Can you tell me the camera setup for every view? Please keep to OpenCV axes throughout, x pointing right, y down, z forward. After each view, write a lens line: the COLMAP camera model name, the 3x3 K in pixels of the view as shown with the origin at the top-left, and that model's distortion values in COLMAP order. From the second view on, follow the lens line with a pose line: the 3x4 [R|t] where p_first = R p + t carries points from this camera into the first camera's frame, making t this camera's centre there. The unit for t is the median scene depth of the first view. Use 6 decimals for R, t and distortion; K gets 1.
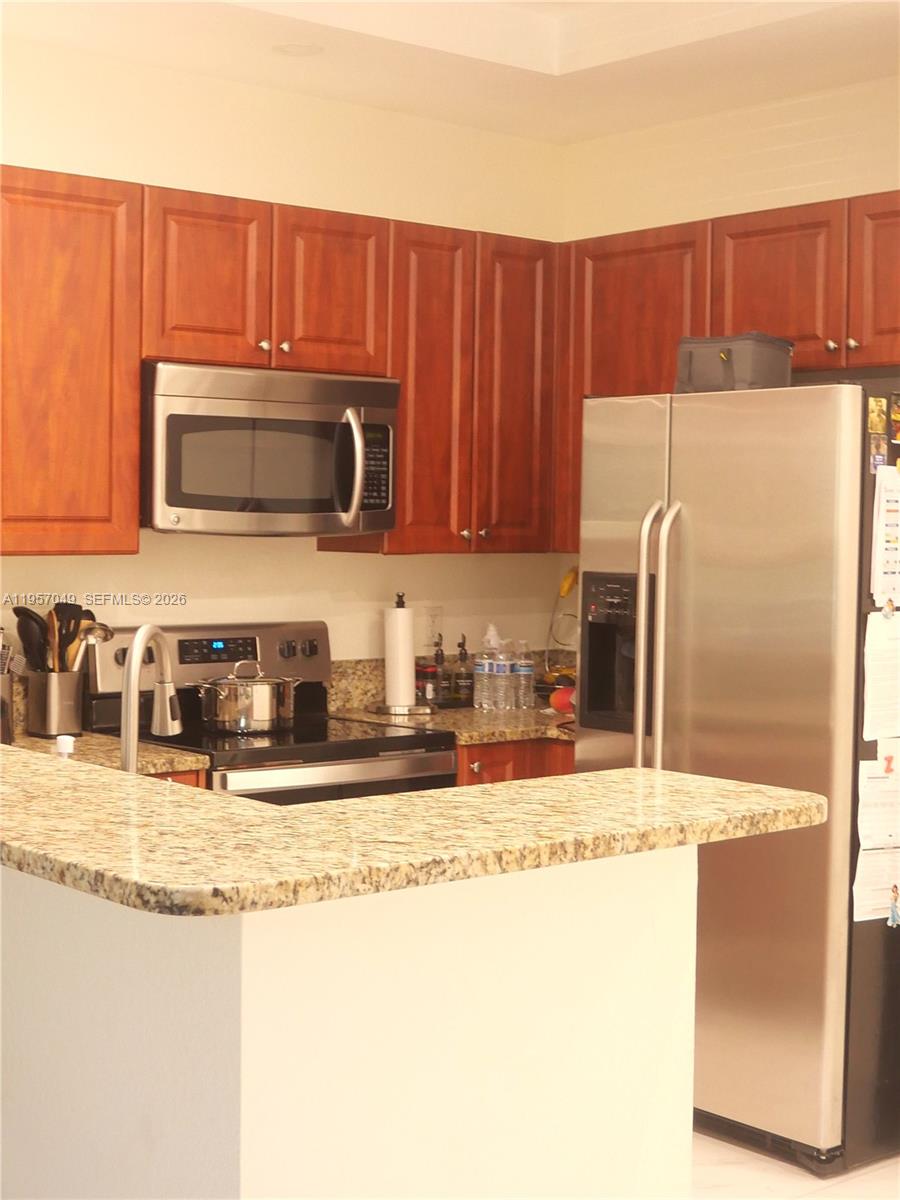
lens RADIAL K [[1882.1, 0, 450.0], [0, 1882.1, 600.0], [0, 0, 1]] dist [-0.000574, 0.077982]
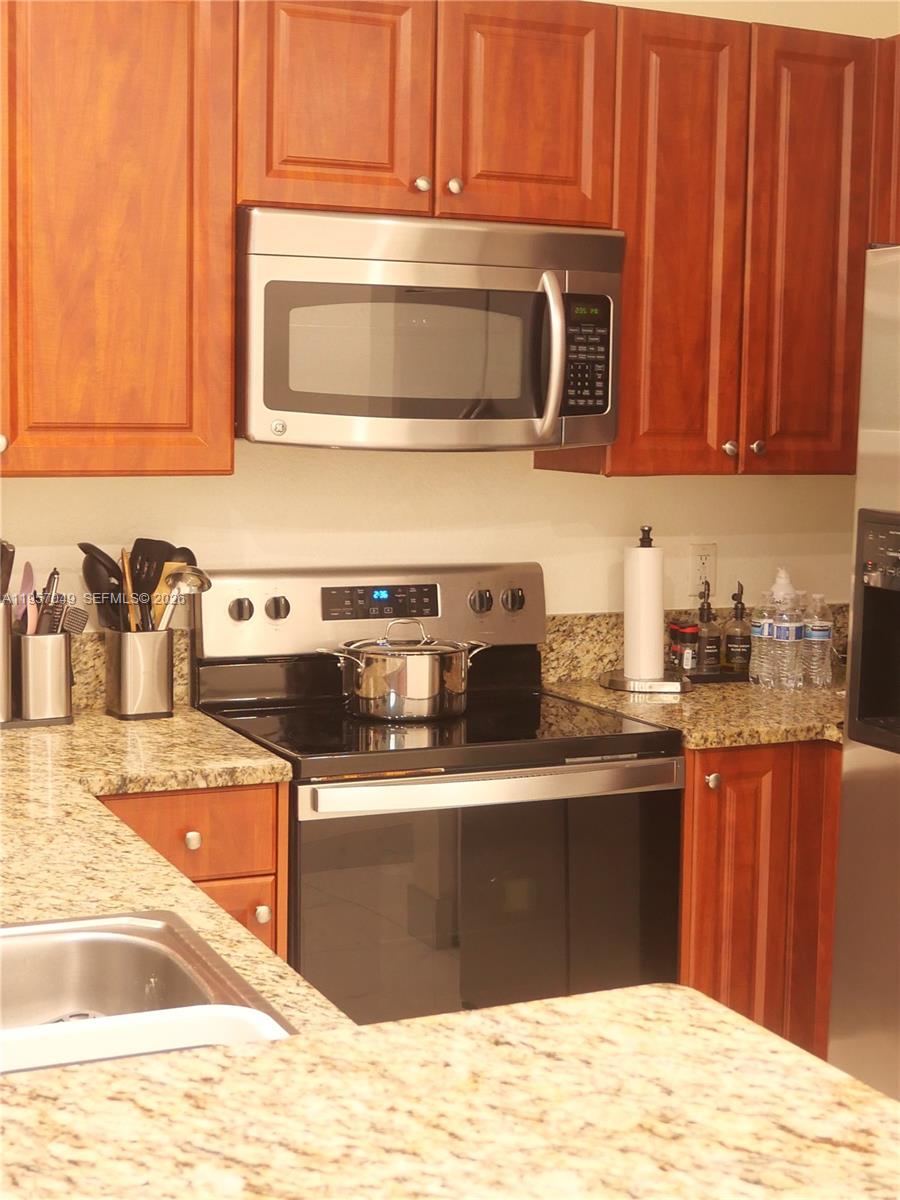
lens RADIAL K [[1795.5, 0, 450.0], [0, 1795.5, 600.0], [0, 0, 1]] dist [-0.045934, -0.017863]
pose [[0.964663, 0.030640, -0.261699, 0.091114], [-0.015125, 0.998017, 0.061094, -0.018190], [0.263052, -0.054977, 0.963214, 0.321673]]
